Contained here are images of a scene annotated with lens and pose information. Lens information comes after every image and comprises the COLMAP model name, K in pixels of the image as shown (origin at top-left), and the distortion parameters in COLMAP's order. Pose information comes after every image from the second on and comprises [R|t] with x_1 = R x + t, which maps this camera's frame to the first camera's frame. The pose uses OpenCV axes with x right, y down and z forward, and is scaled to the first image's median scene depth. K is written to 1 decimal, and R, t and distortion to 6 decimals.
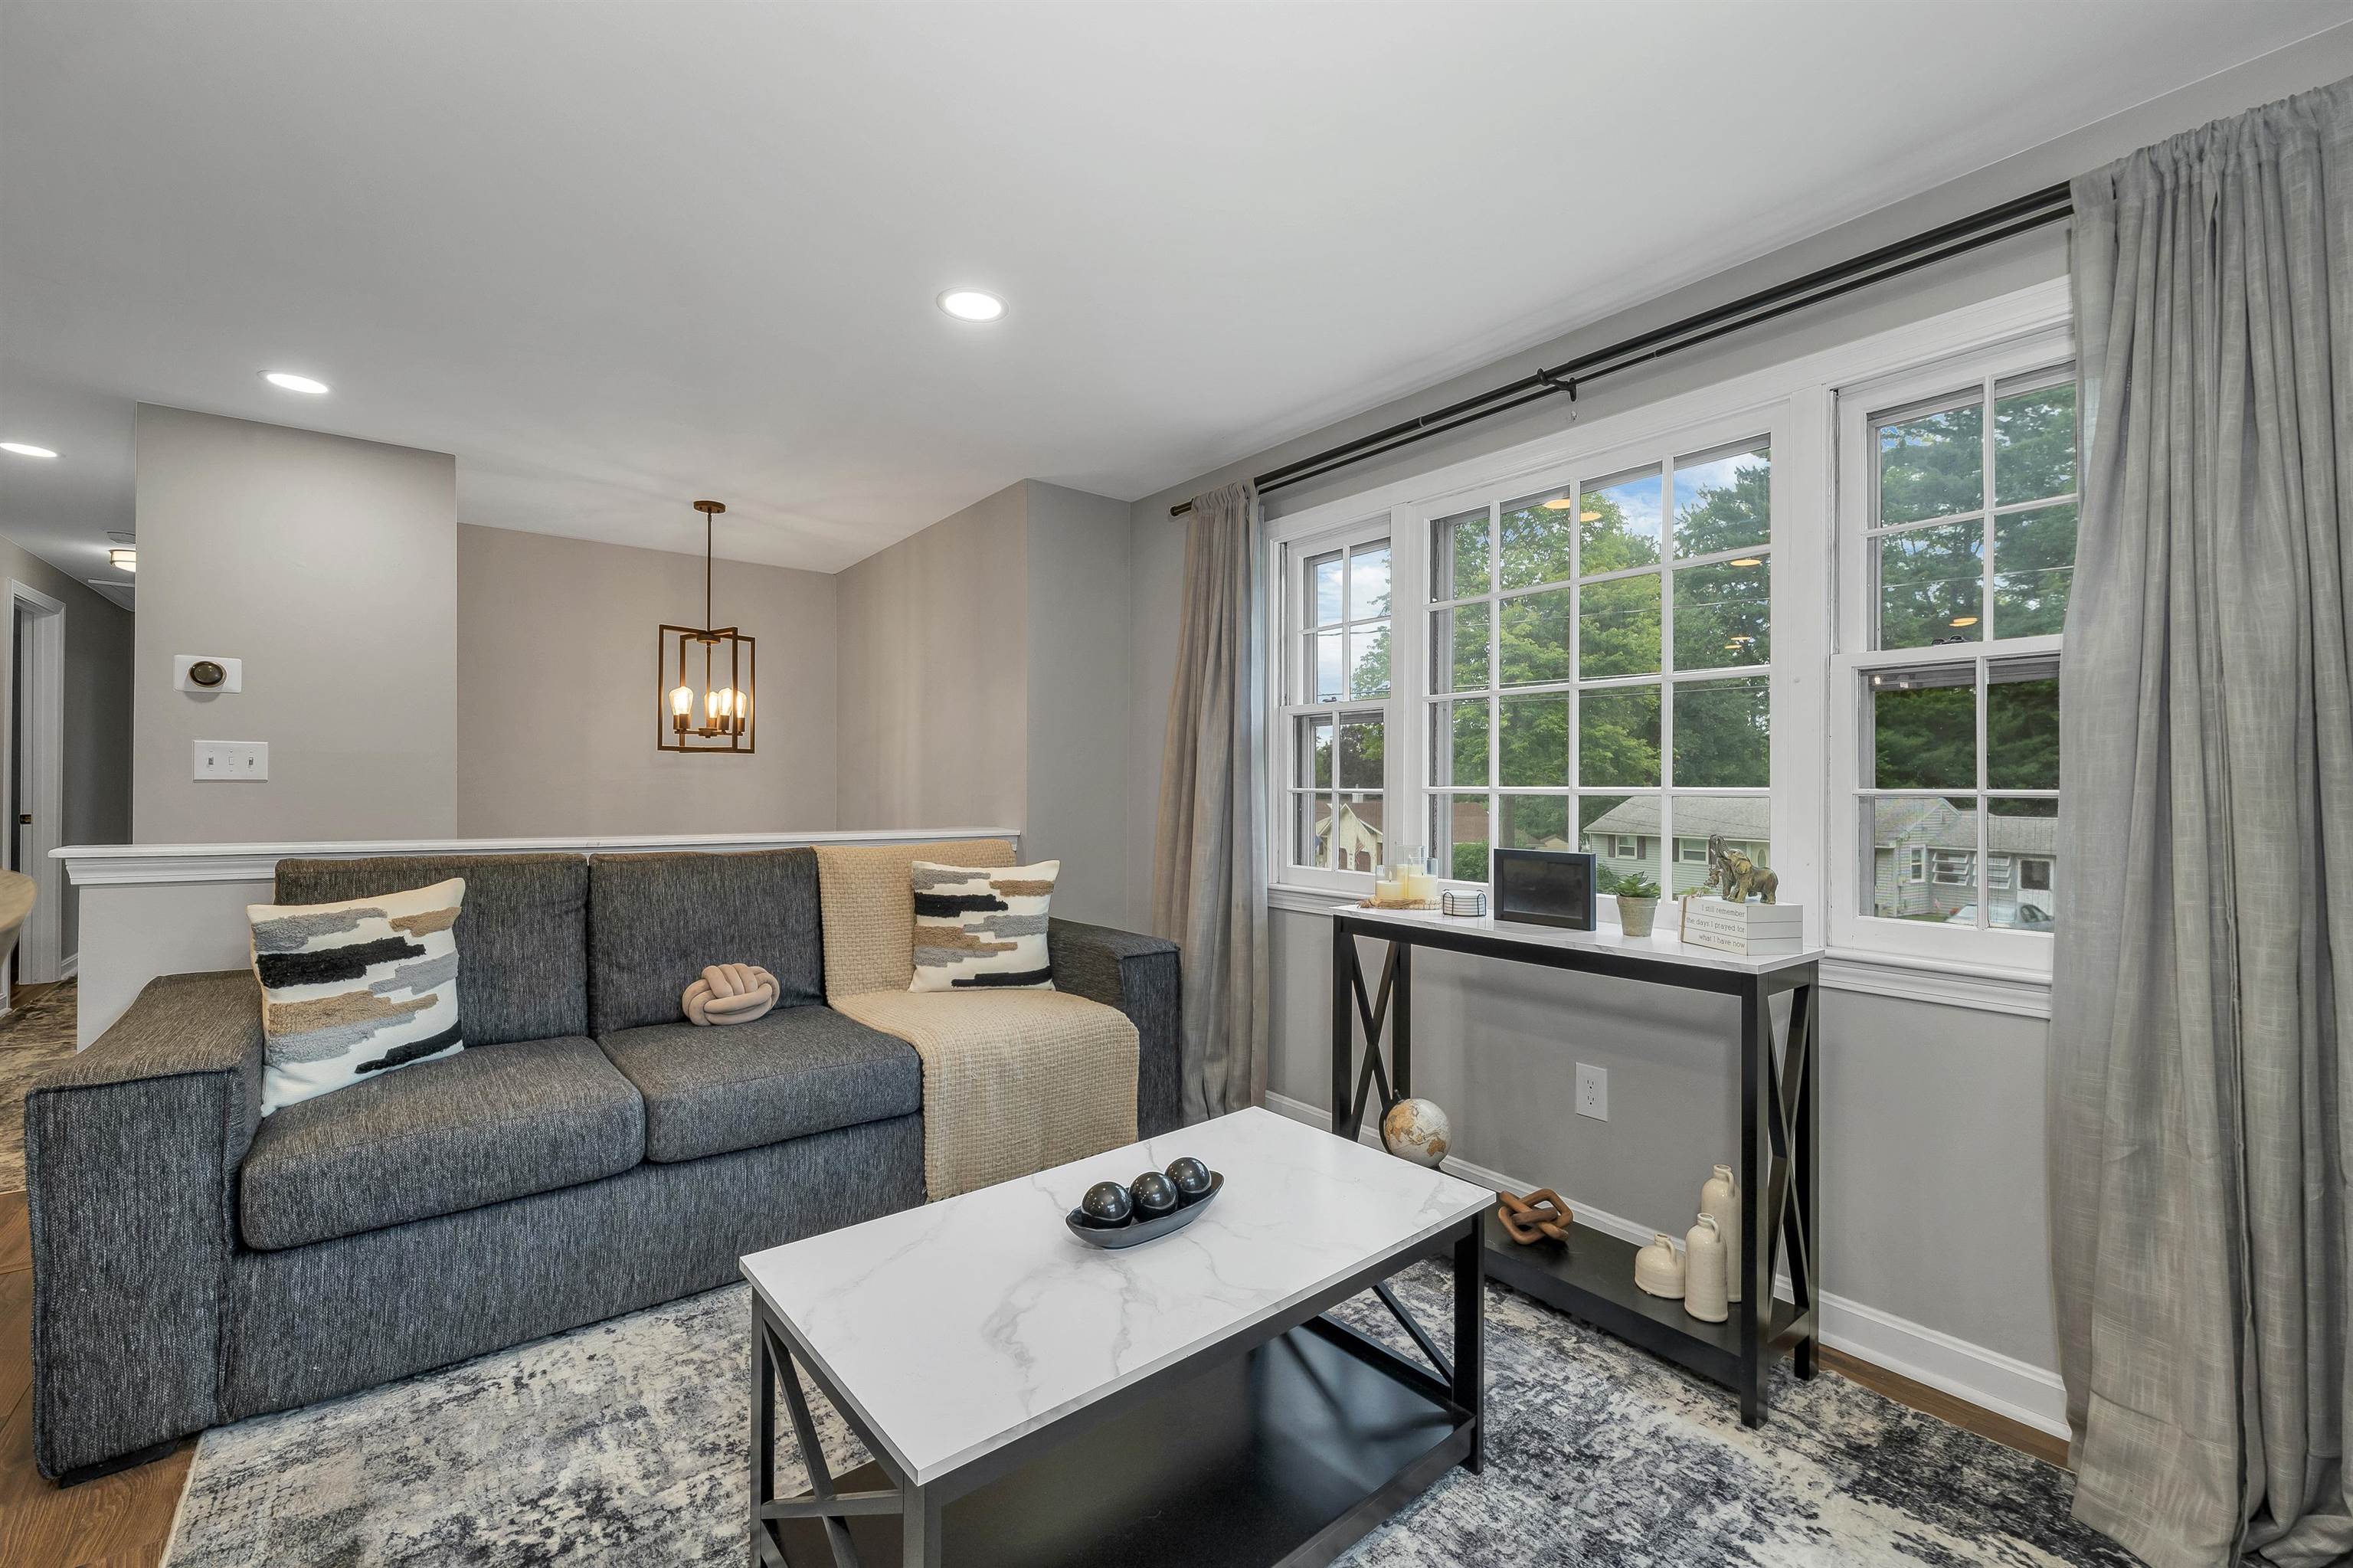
lens RADIAL K [[973.9, 0, 1176.5], [0, 973.9, 784.0], [0, 0, 1]] dist [0.001402, -0.000193]
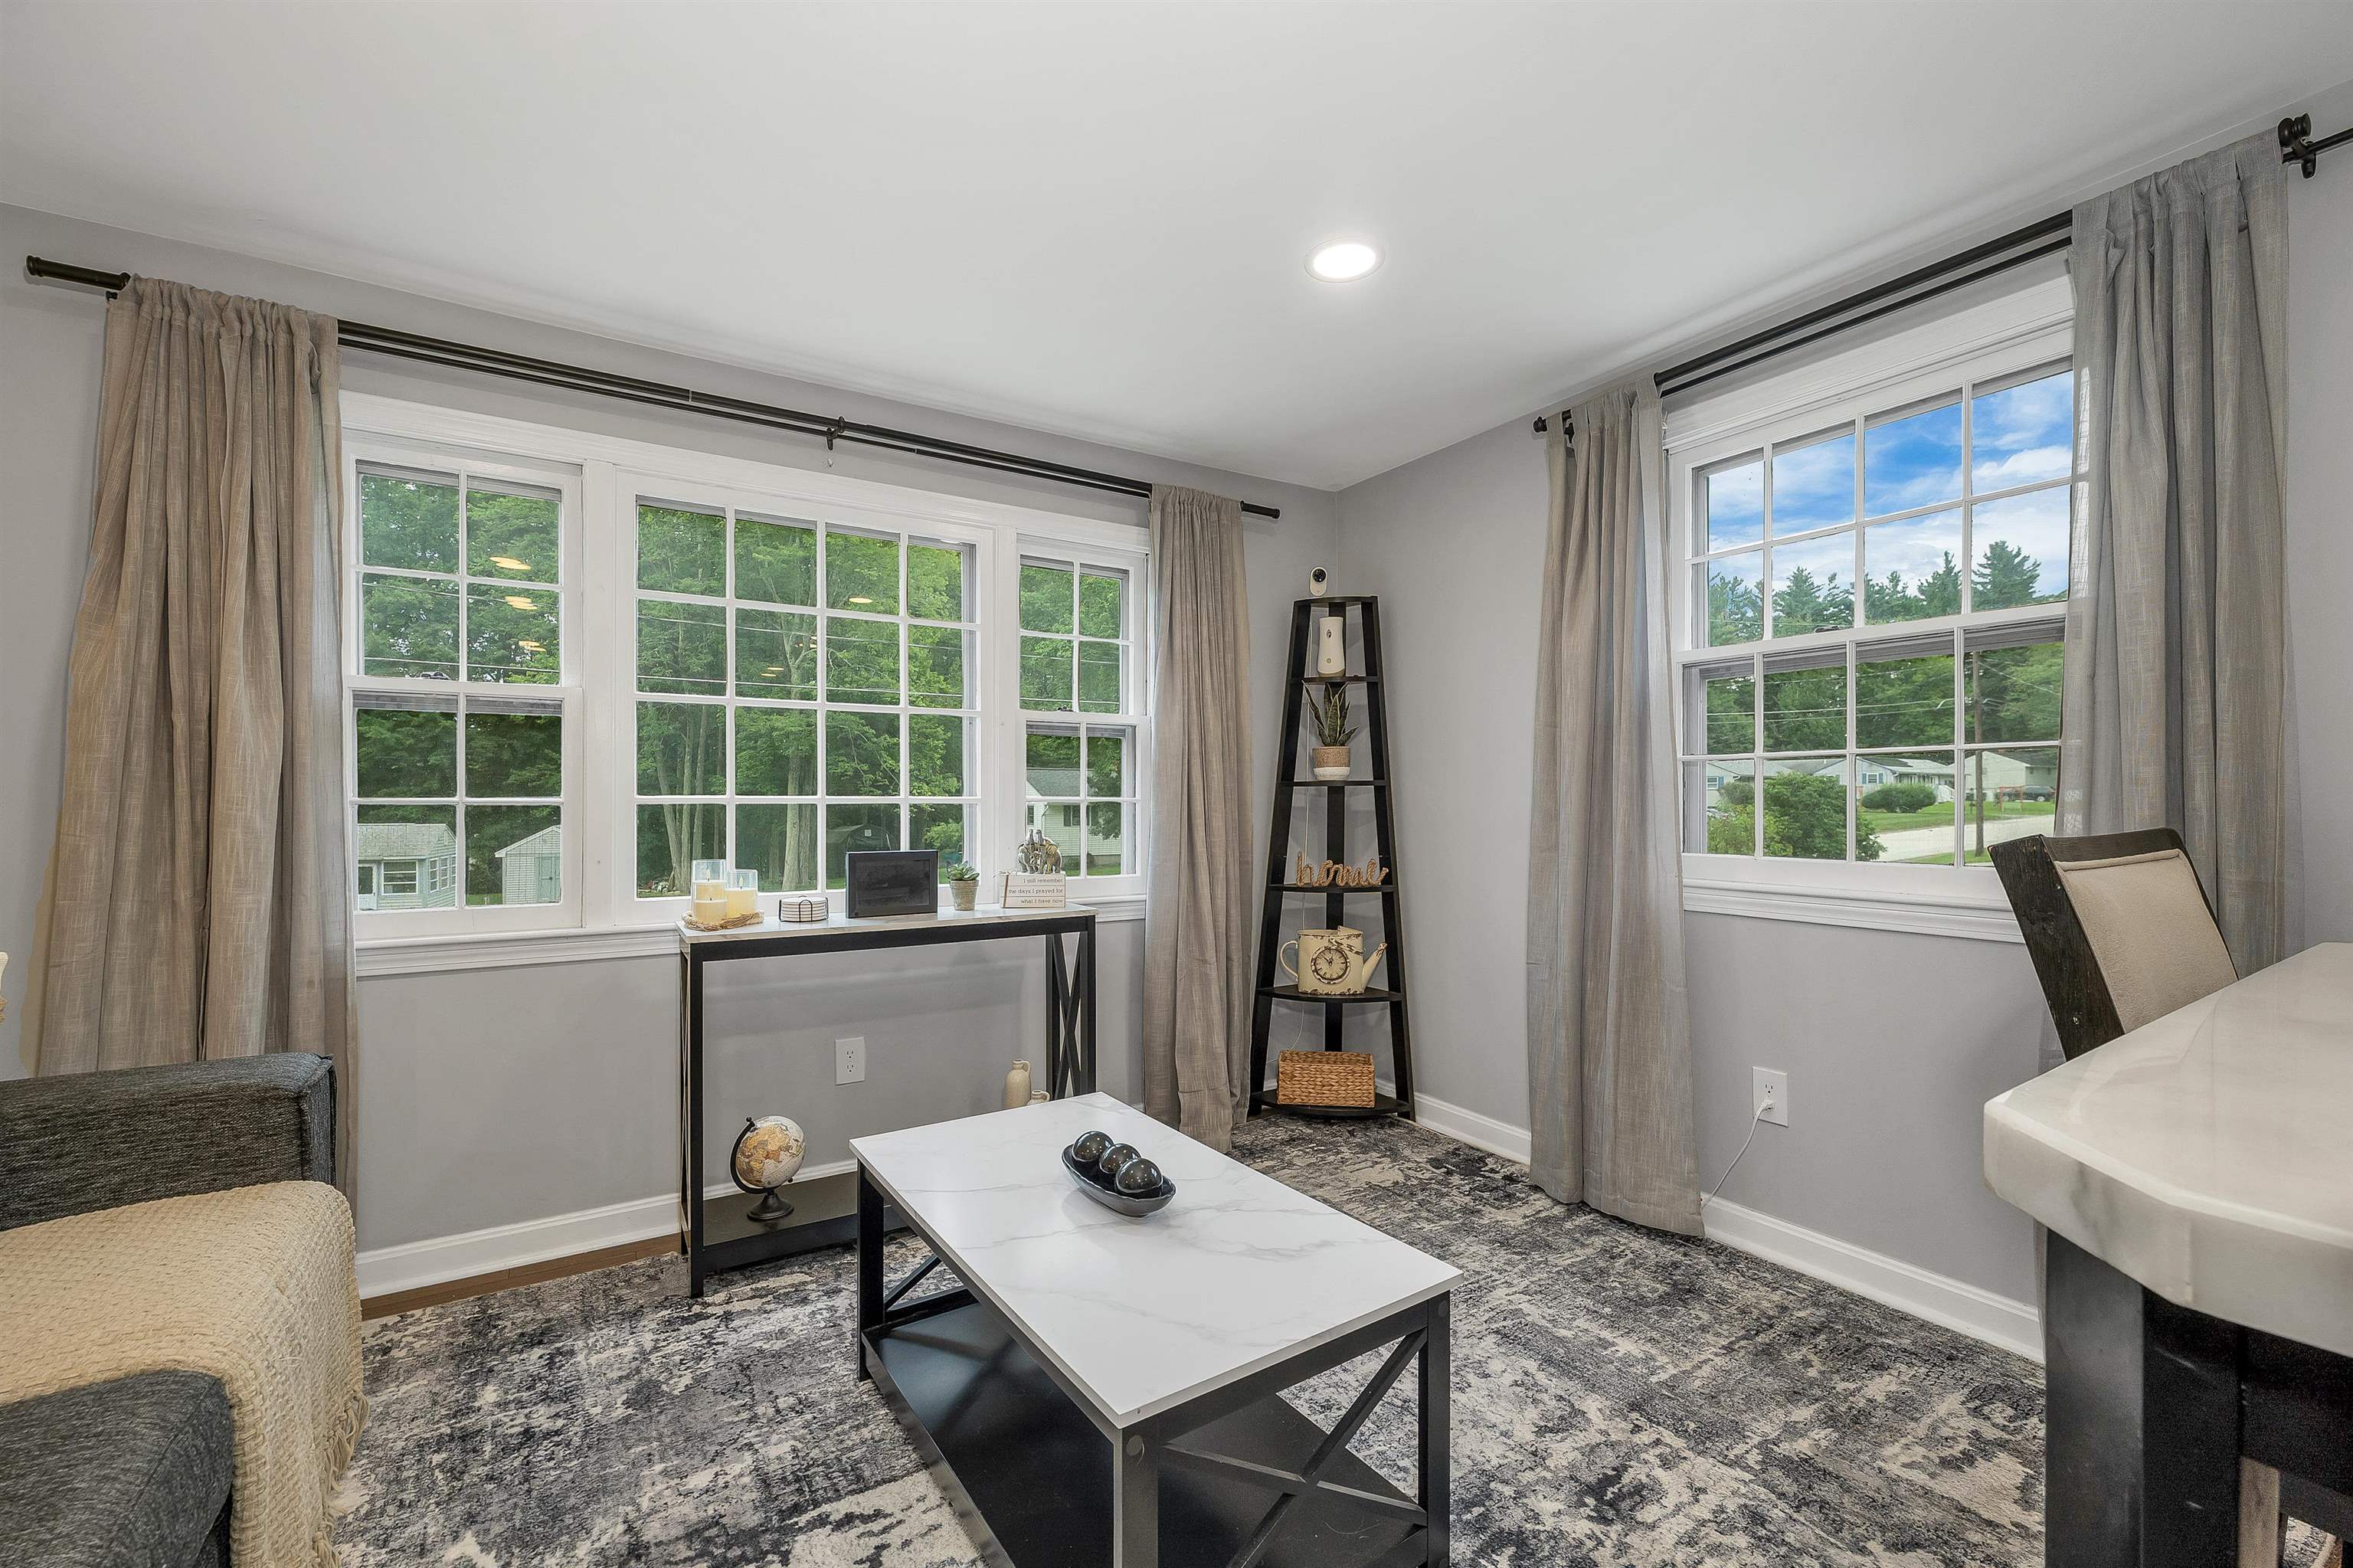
lens RADIAL K [[969.1, 0, 1182.0], [0, 969.1, 800.3], [0, 0, 1]] dist [0.002032, -0.000230]
pose [[0.105777, -0.005336, 0.994376, -0.619728], [-0.002854, 0.999980, 0.005669, 0.000932], [-0.994386, -0.003438, 0.105759, 0.453597]]
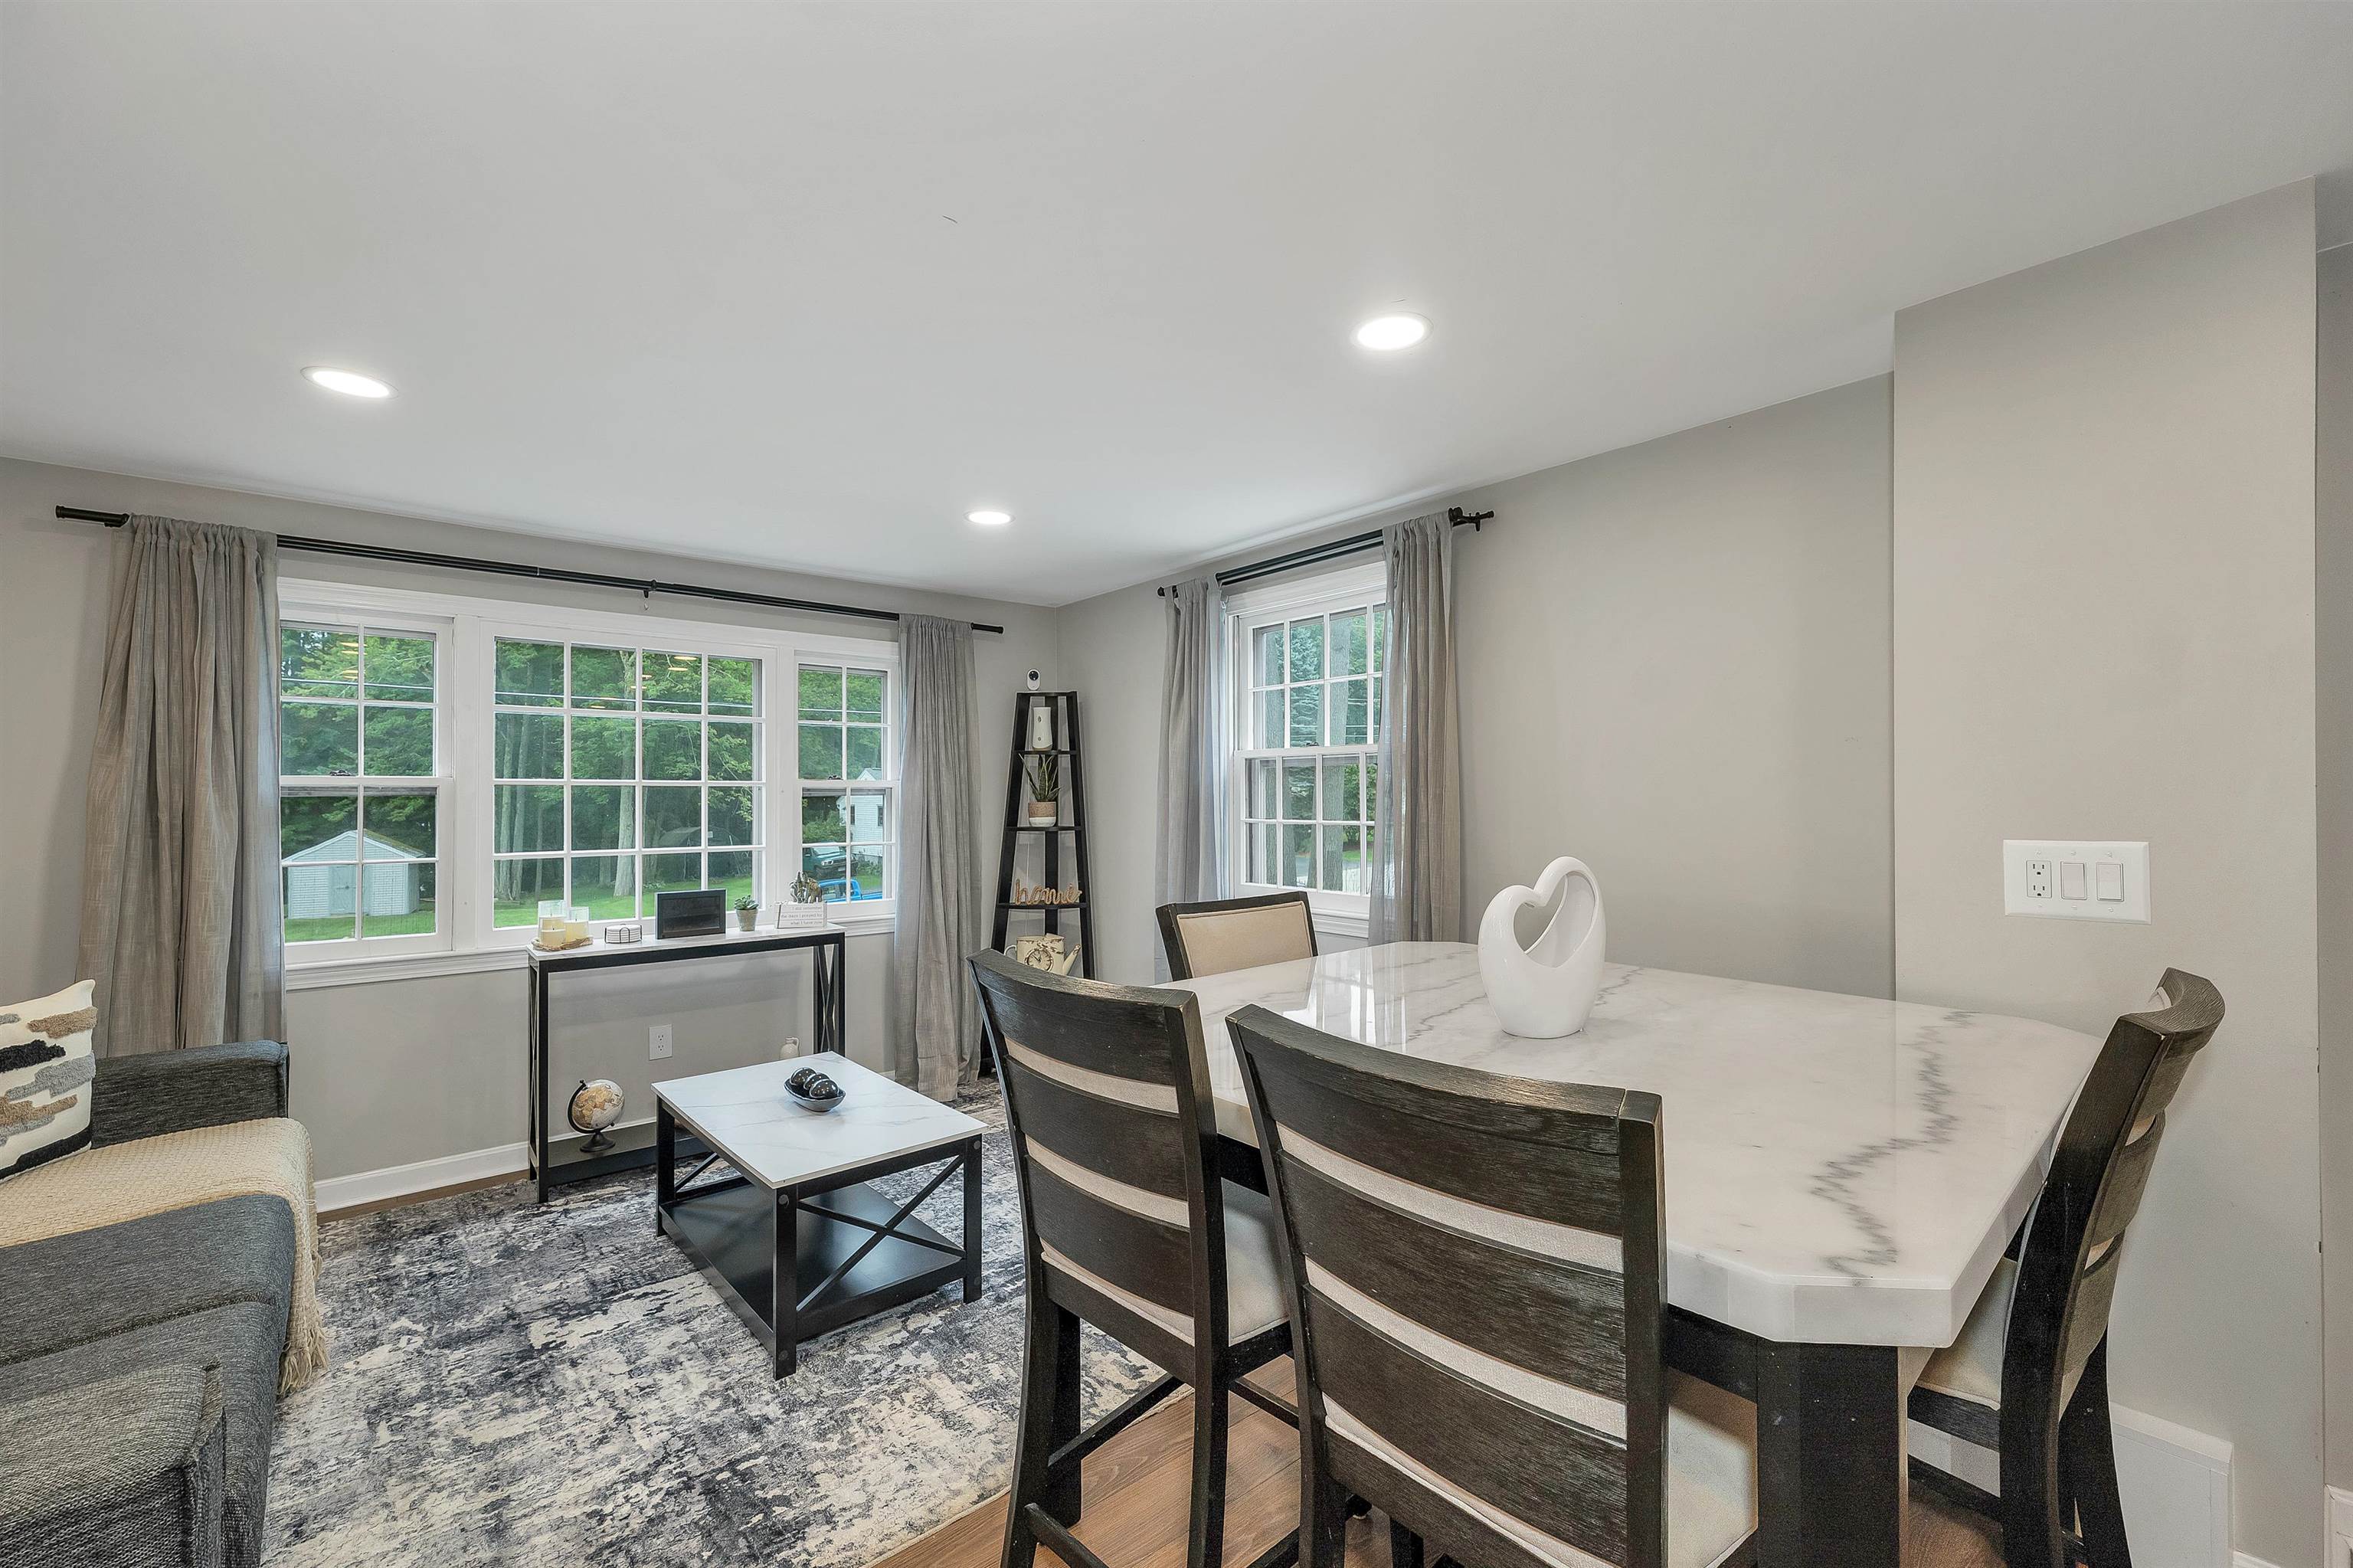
lens RADIAL K [[962.7, 0, 1182.2], [0, 962.7, 788.2], [0, 0, 1]] dist [0.002123, -0.000121]
pose [[-0.034650, 0.003584, 0.999393, -1.074333], [-0.000860, 0.999993, -0.003616, -0.082893], [-0.999399, -0.000985, -0.034646, 0.196621]]
